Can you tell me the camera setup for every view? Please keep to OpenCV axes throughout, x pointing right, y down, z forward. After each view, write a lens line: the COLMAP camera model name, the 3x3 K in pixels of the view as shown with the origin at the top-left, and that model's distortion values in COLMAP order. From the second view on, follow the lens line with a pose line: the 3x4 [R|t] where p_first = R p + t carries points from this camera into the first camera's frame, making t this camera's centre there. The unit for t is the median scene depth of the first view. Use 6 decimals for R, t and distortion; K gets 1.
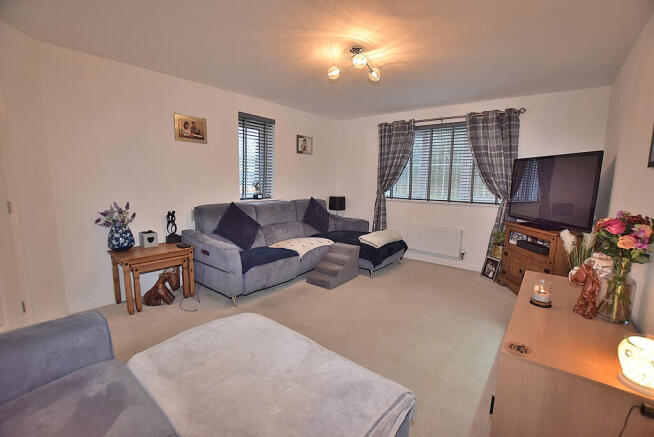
lens RADIAL K [[289.9, 0, 327.0], [0, 289.9, 218.5], [0, 0, 1]] dist [-0.029571, 0.000763]
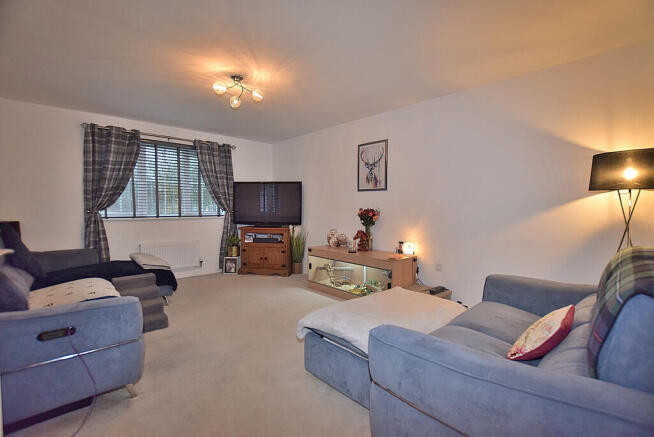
lens RADIAL K [[289.9, 0, 327.0], [0, 289.9, 218.5], [0, 0, 1]] dist [-0.029571, 0.000763]
pose [[0.158514, -0.058867, 0.985600, -0.578221], [0.124846, 0.991404, 0.039134, -0.028500], [-0.979432, 0.116845, 0.164501, 0.322130]]
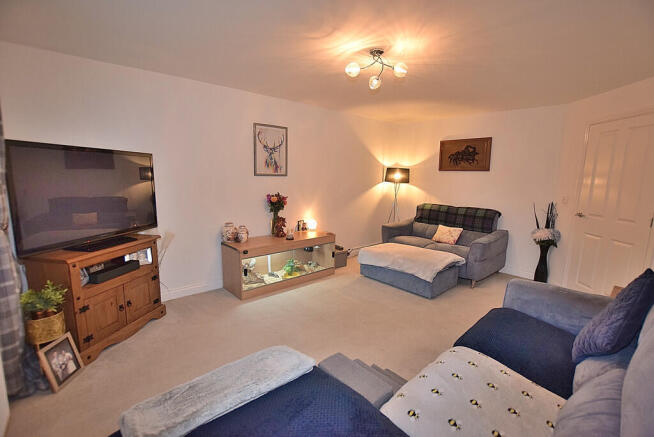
lens RADIAL K [[304.4, 0, 328.7], [0, 304.4, 229.8], [0, 0, 1]] dist [-0.067069, 0.000152]
pose [[-0.987387, -0.059772, 0.146610, 0.048526], [-0.013045, 0.953564, 0.300908, -0.192528], [-0.157788, 0.295201, -0.942316, 1.260531]]
